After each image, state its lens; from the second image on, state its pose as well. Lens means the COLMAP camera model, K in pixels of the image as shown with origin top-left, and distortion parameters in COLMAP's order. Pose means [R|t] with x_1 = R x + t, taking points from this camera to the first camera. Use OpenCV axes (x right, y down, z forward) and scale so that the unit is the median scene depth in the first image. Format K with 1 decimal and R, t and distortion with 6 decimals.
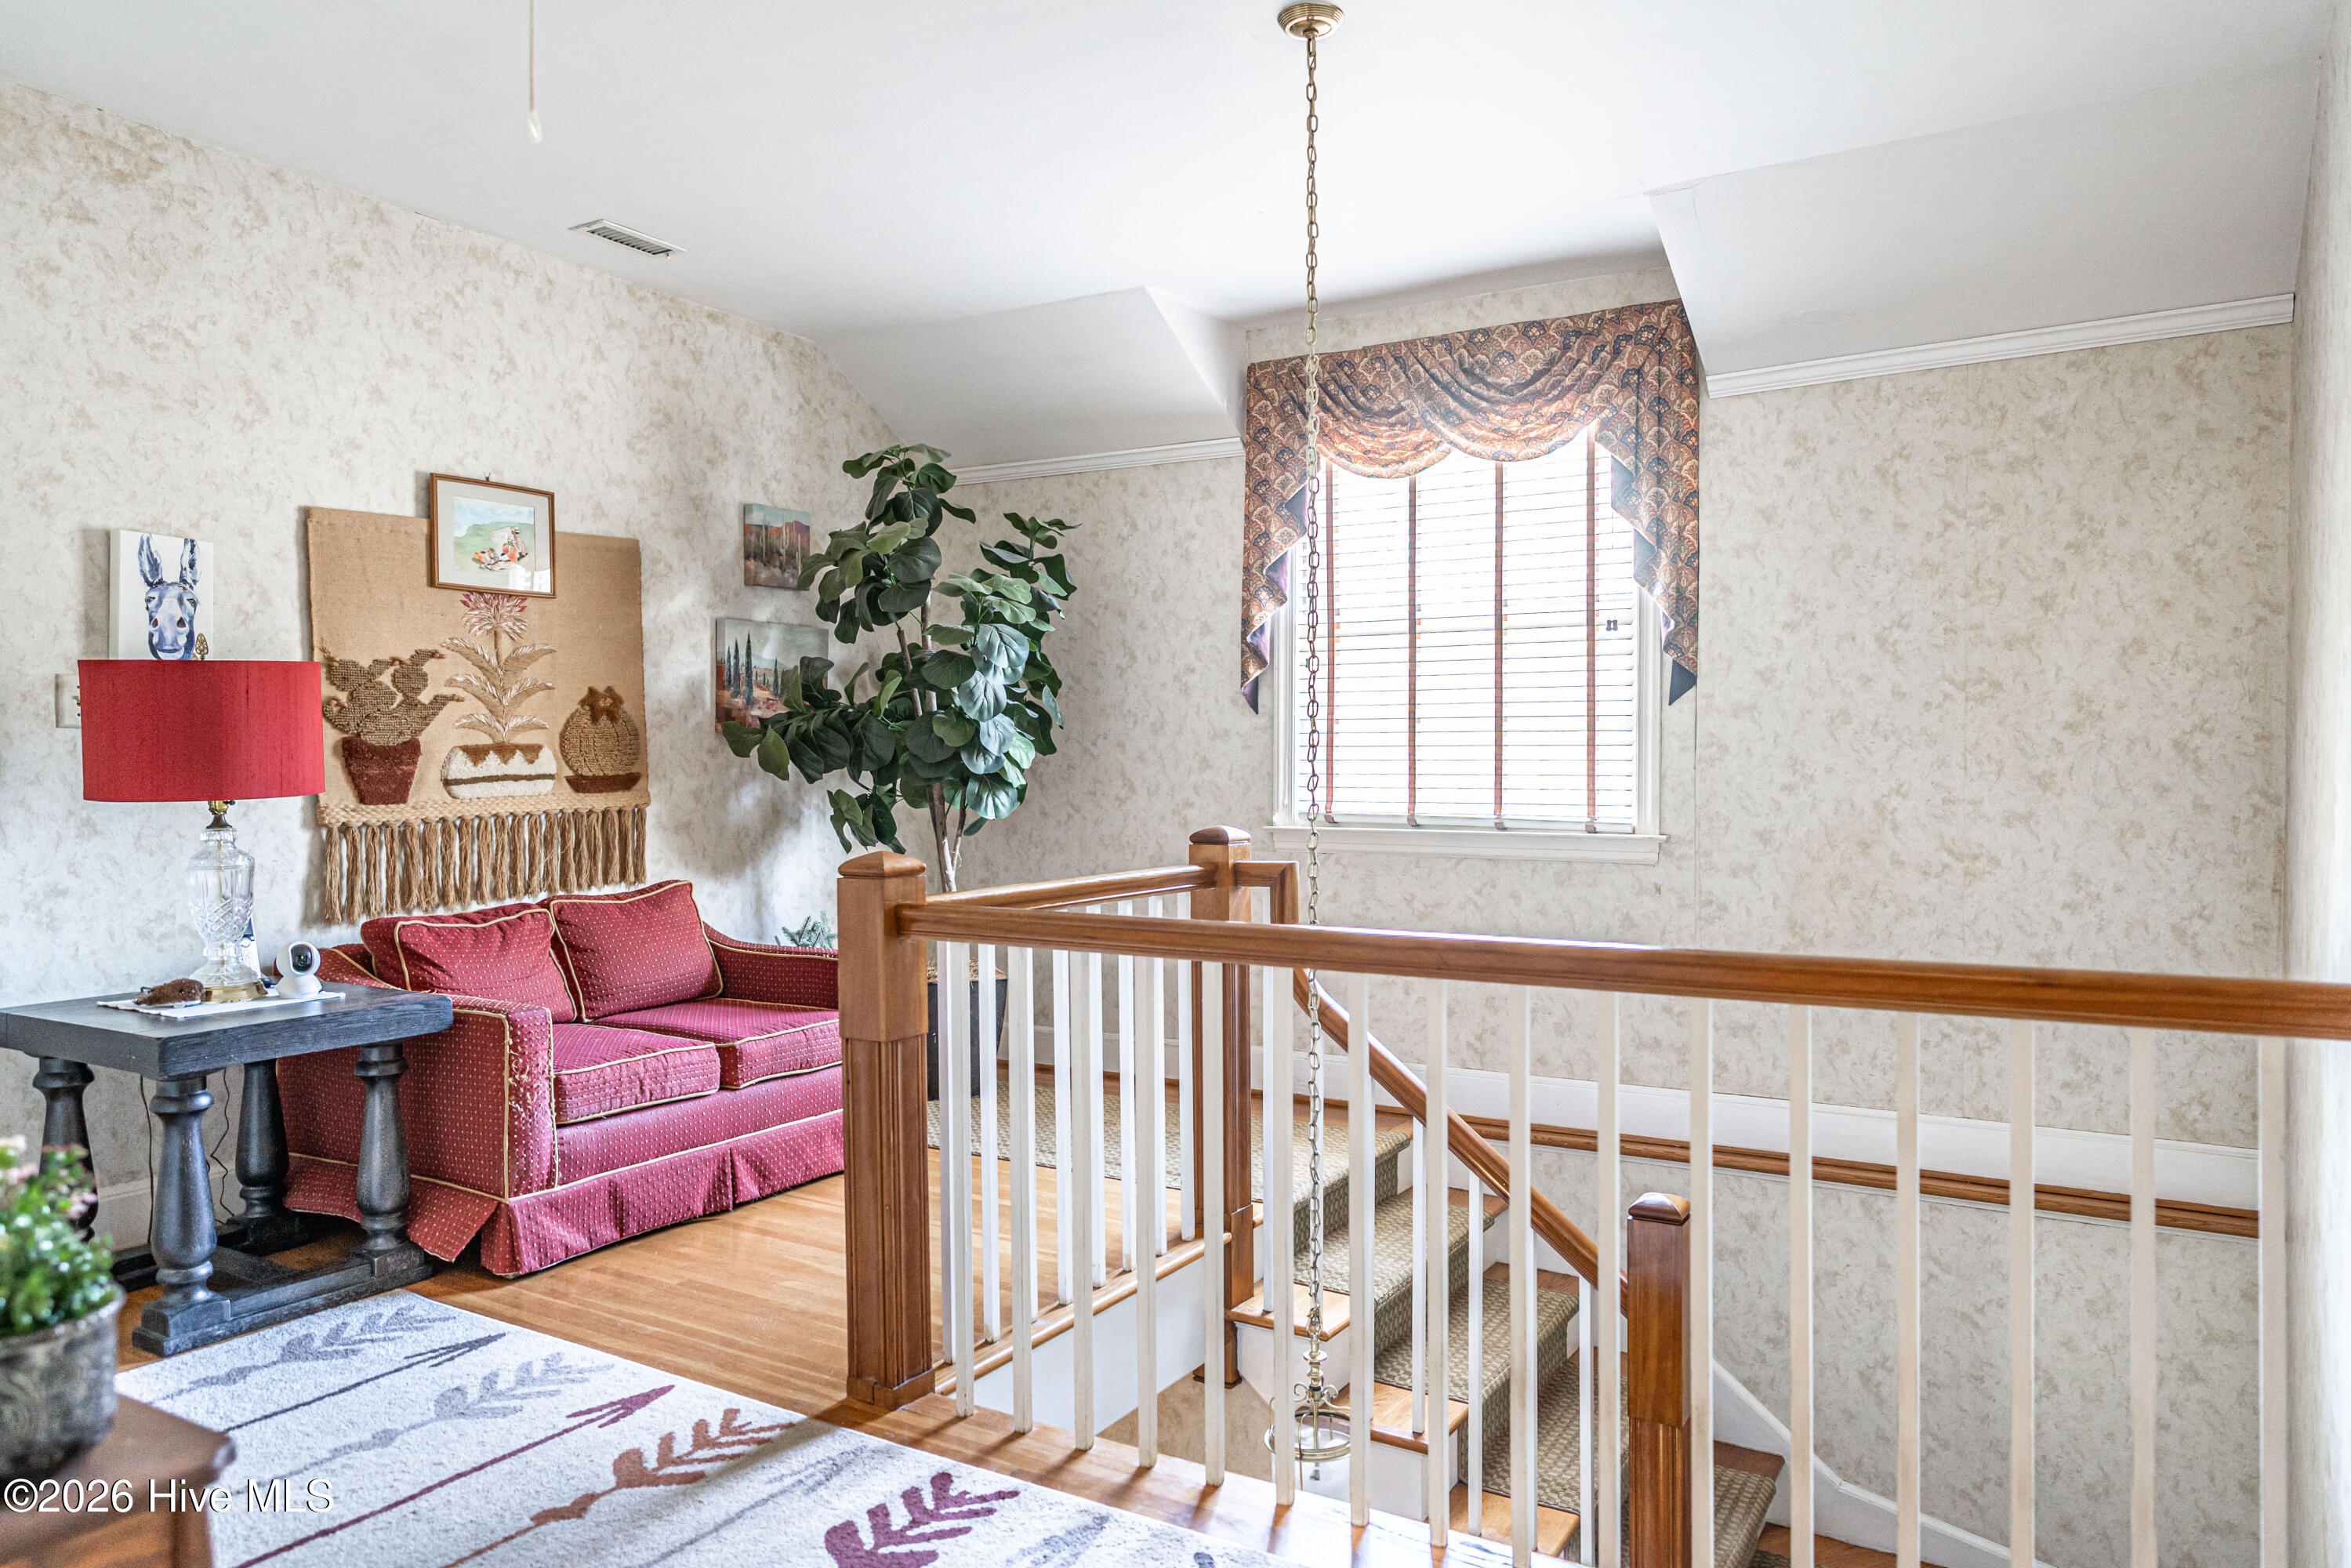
lens RADIAL K [[1576.4, 0, 1183.3], [0, 1576.4, 804.3], [0, 0, 1]] dist [-0.008529, 0.005662]
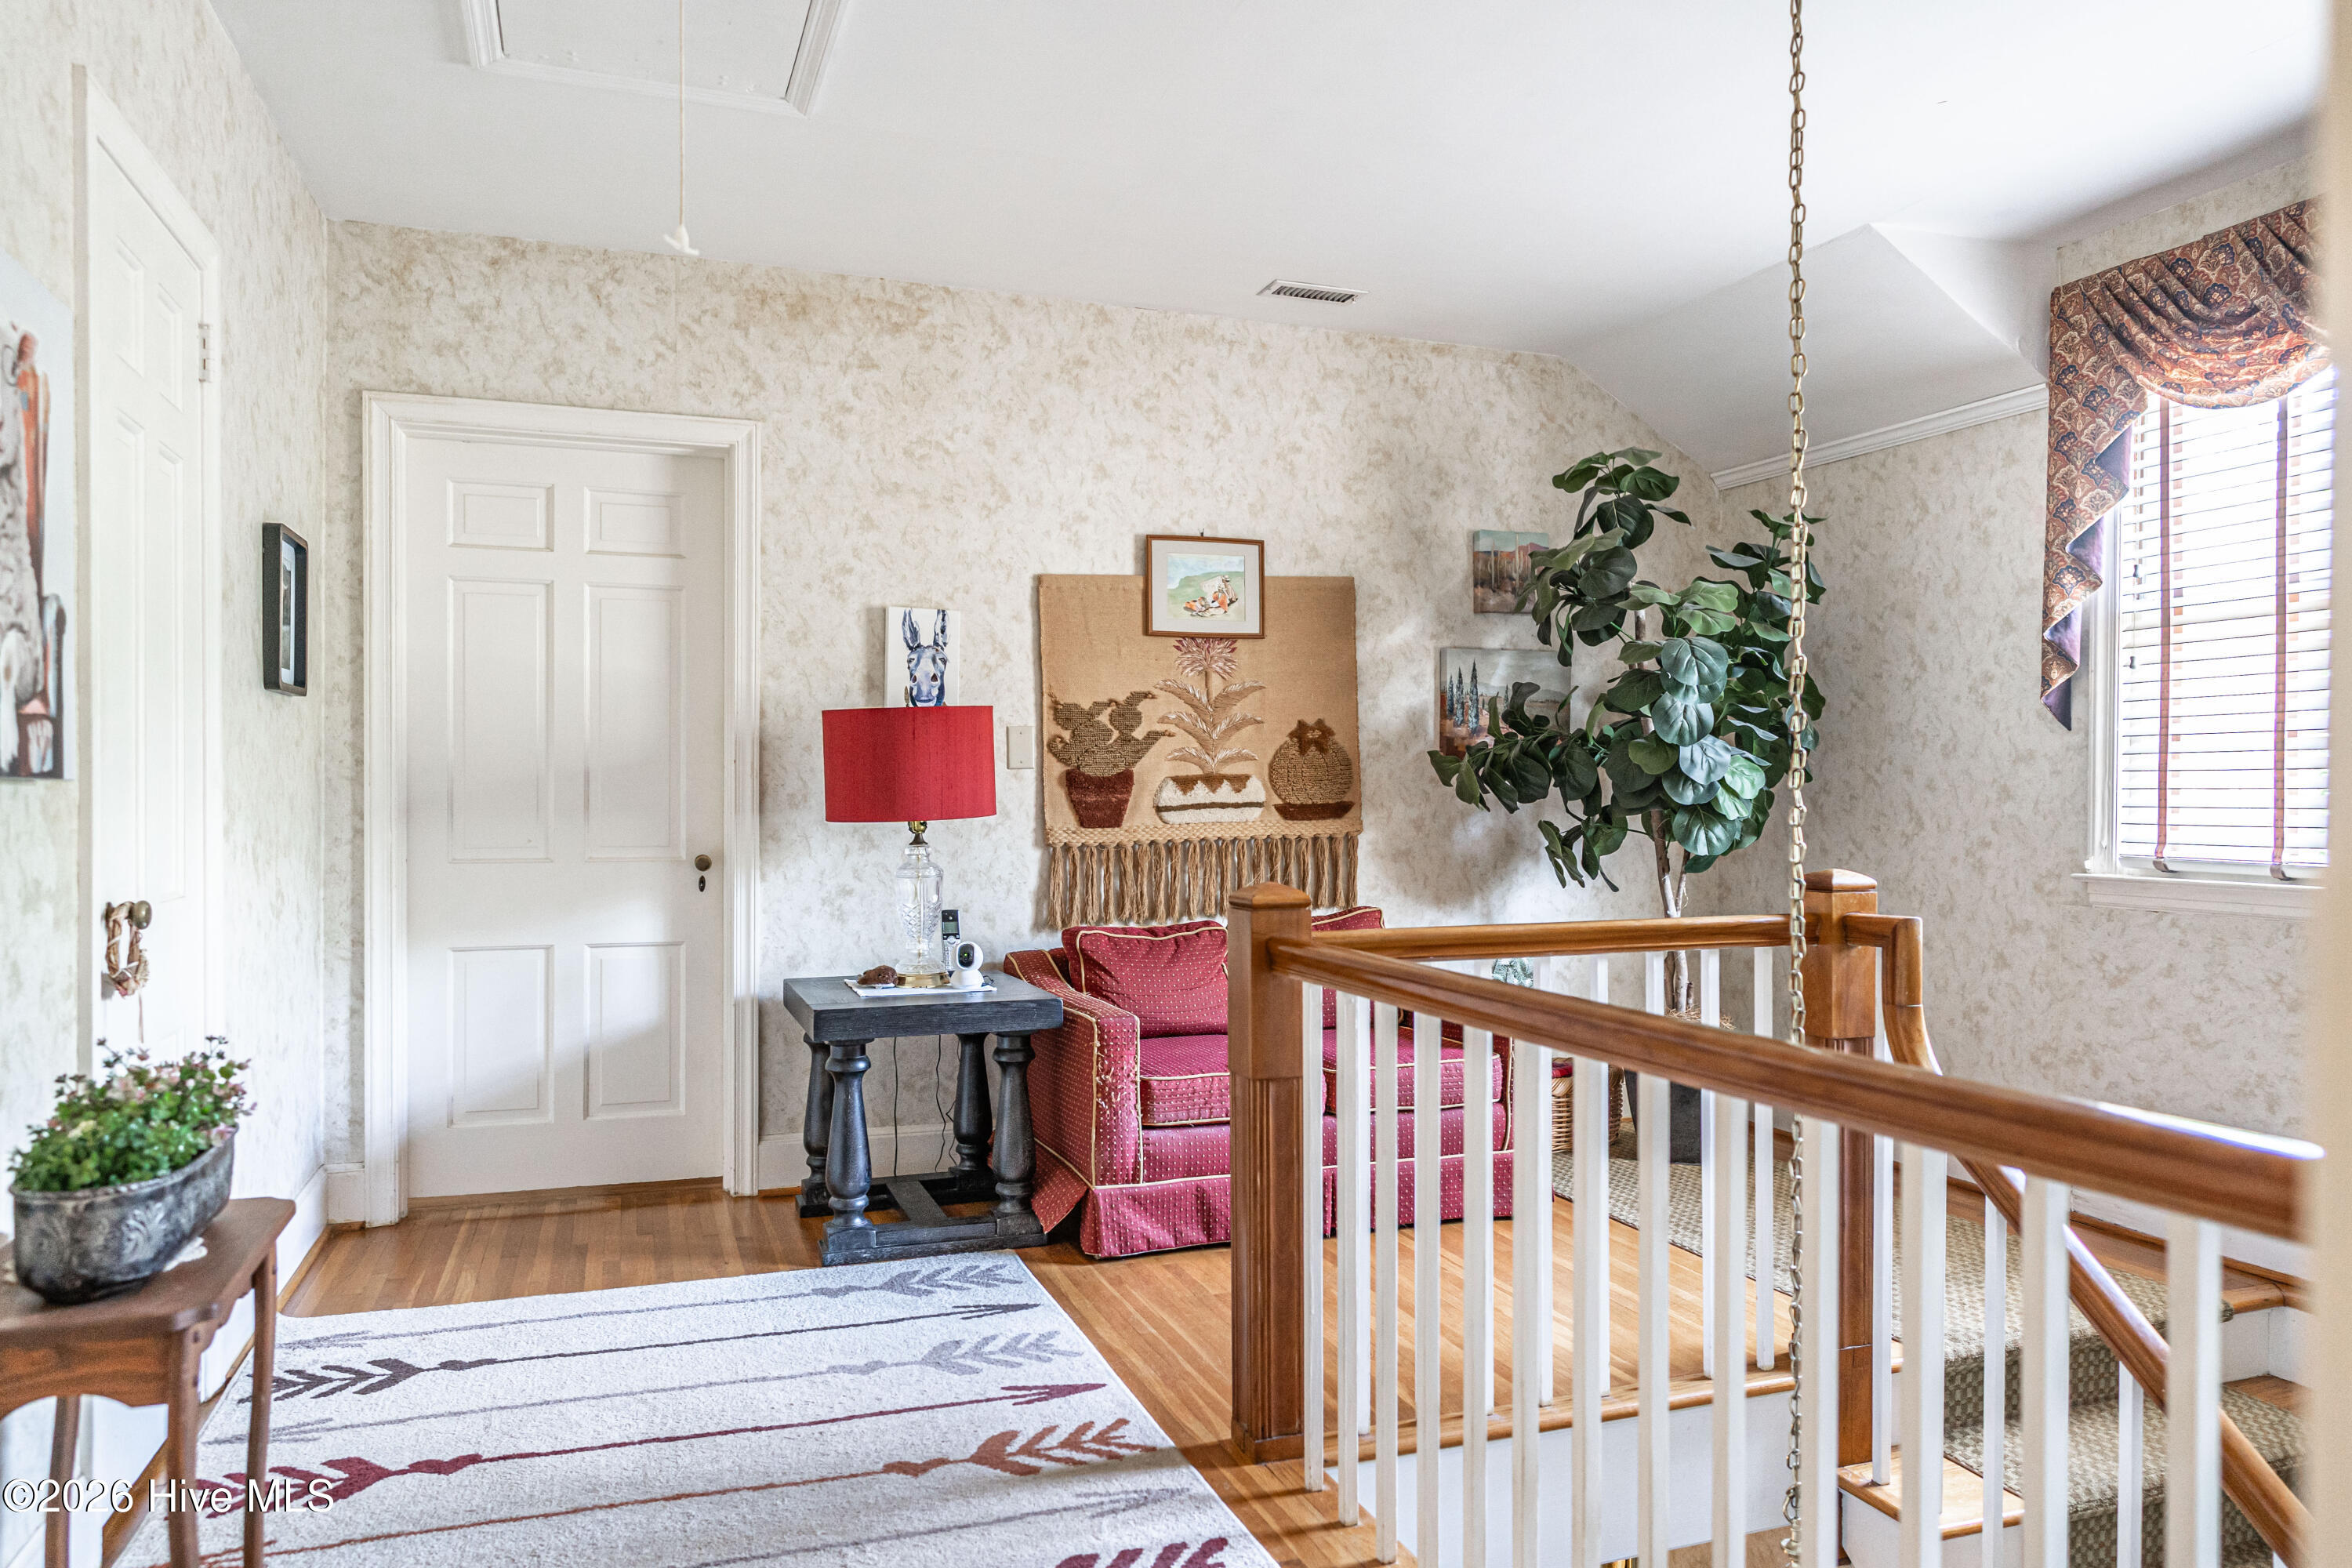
lens RADIAL K [[1577.0, 0, 1183.8], [0, 1577.0, 804.3], [0, 0, 1]] dist [-0.008529, 0.005662]
pose [[0.773097, 0.005226, -0.634266, 0.258525], [-0.017771, 0.999752, -0.013423, -0.002581], [0.634039, 0.021649, 0.772998, 0.145928]]
